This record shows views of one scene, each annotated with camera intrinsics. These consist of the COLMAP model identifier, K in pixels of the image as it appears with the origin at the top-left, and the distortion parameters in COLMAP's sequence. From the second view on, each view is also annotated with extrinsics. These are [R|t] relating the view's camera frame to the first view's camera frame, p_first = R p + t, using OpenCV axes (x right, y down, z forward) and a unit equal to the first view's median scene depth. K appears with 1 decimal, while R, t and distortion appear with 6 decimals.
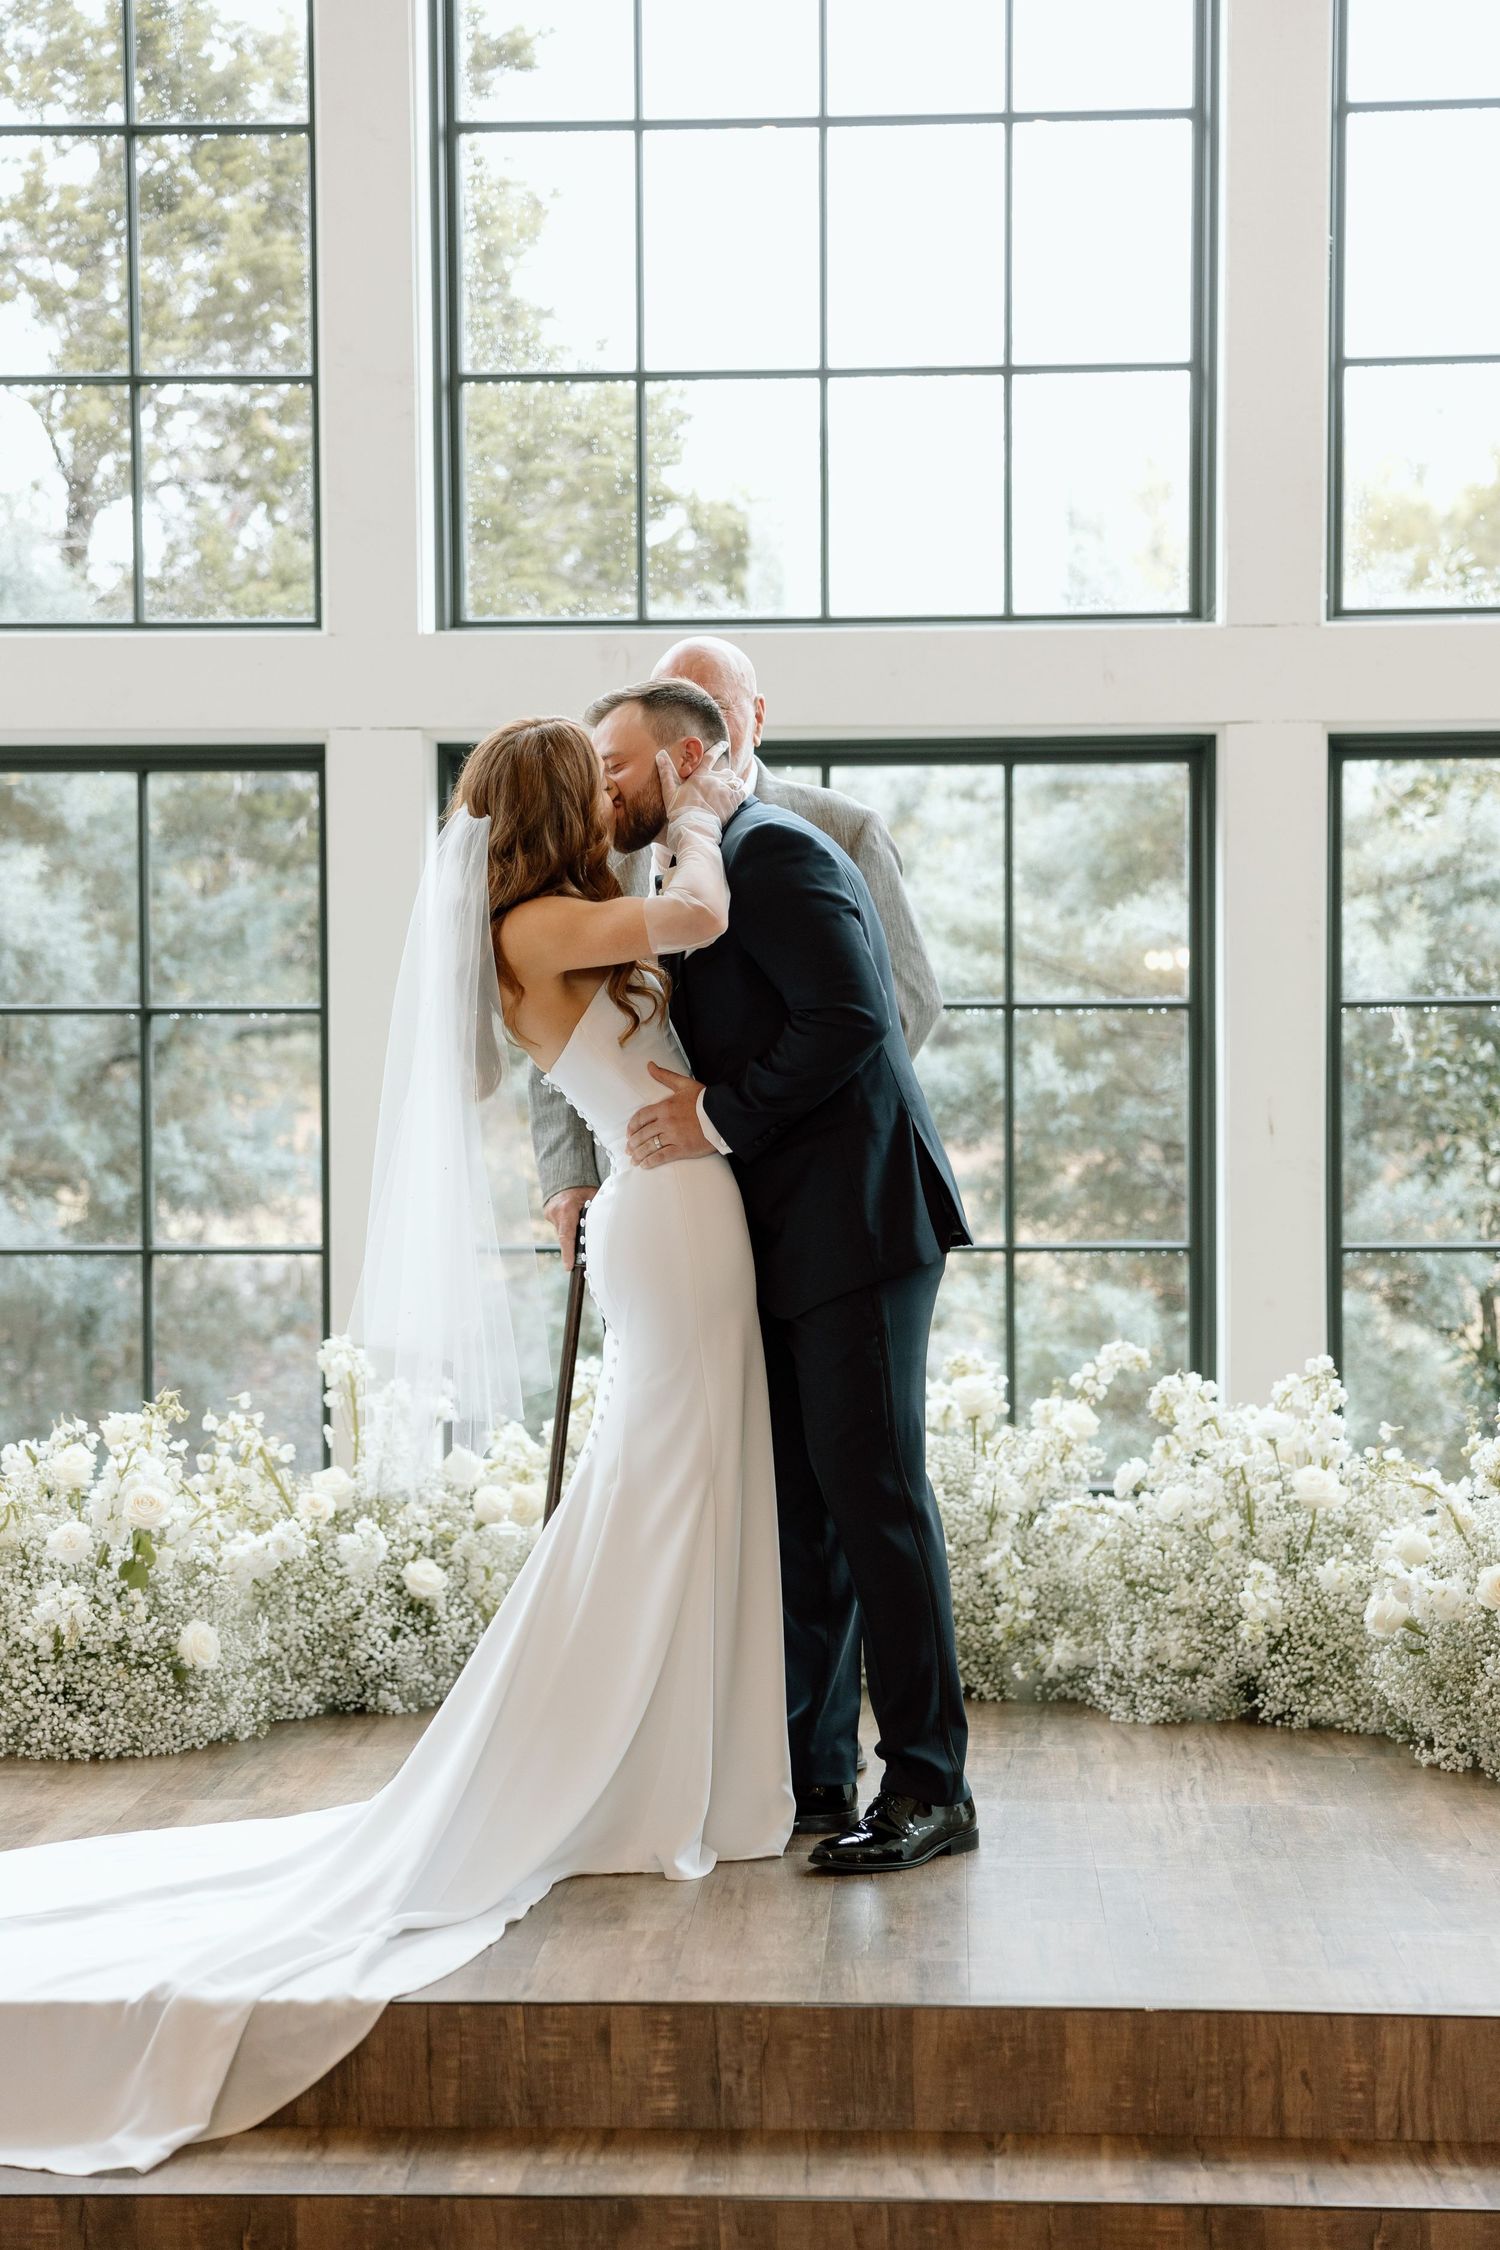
lens RADIAL K [[3735.3, 0, 751.4], [0, 3735.3, 1156.1], [0, 0, 1]] dist [0.152521, 0.097956]
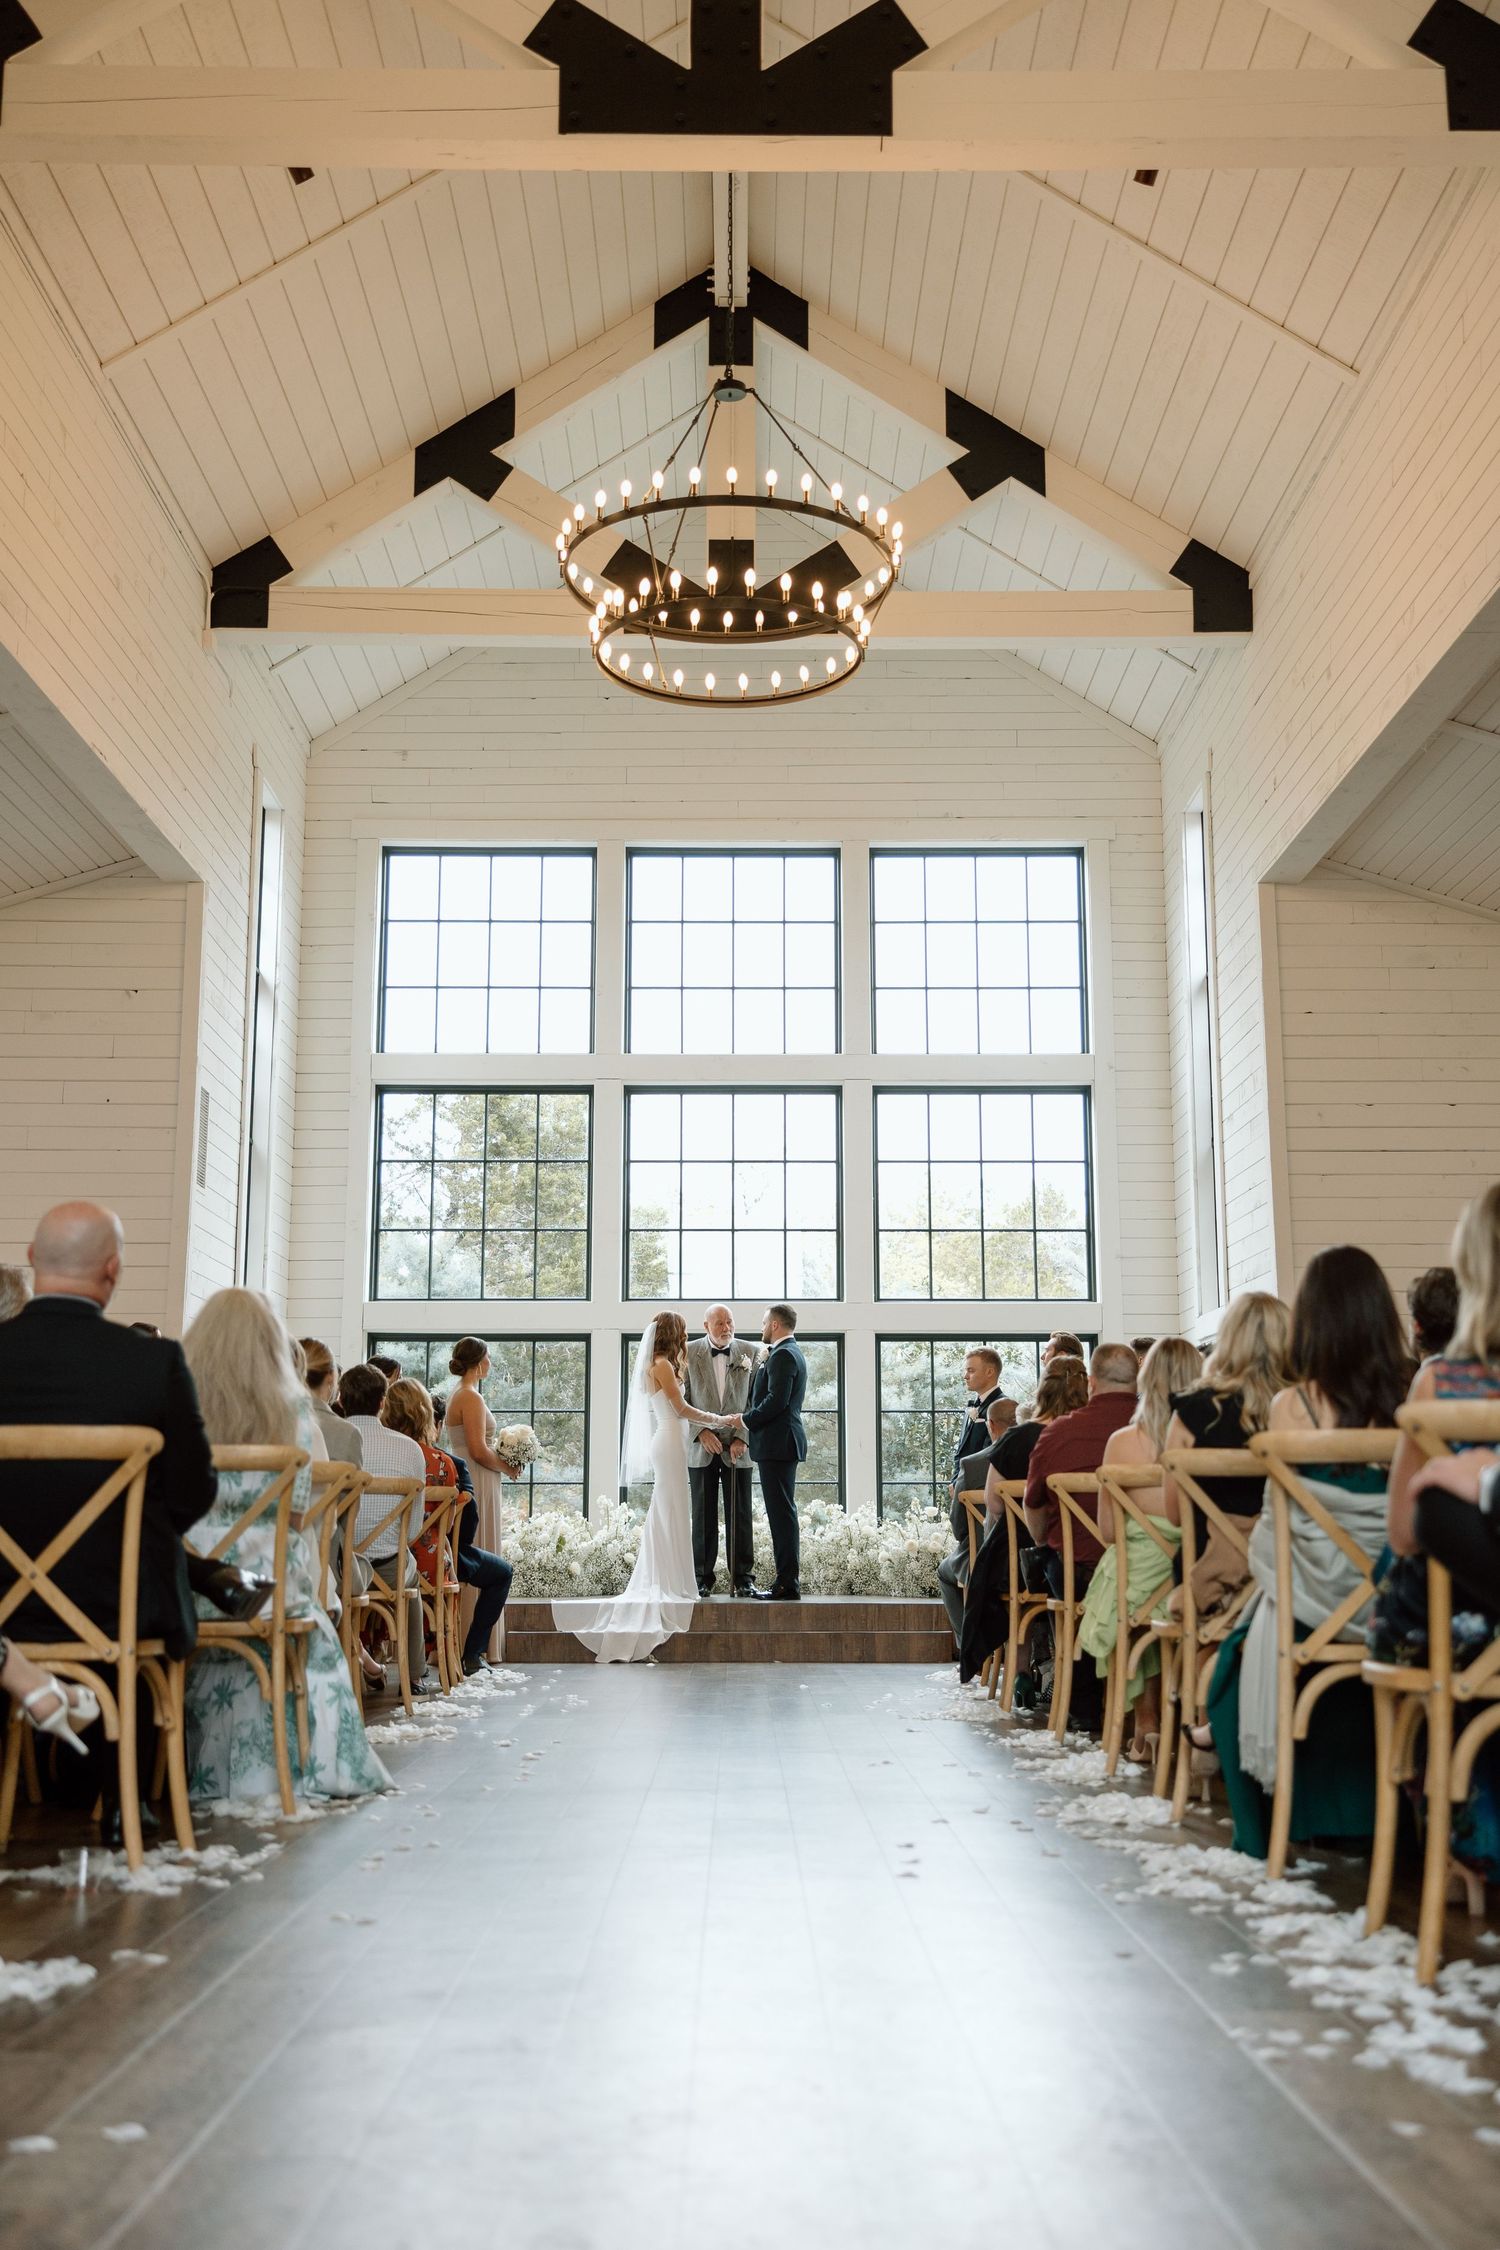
lens RADIAL K [[2234.5, 0, 750.0], [0, 2234.5, 1125.0], [0, 0, 1]] dist [0.092681, -0.168369]
pose [[0.998225, 0.015824, 0.057414, -0.103271], [-0.003404, 0.977637, -0.210272, 0.162090], [-0.059457, 0.209703, 0.975956, -1.270740]]
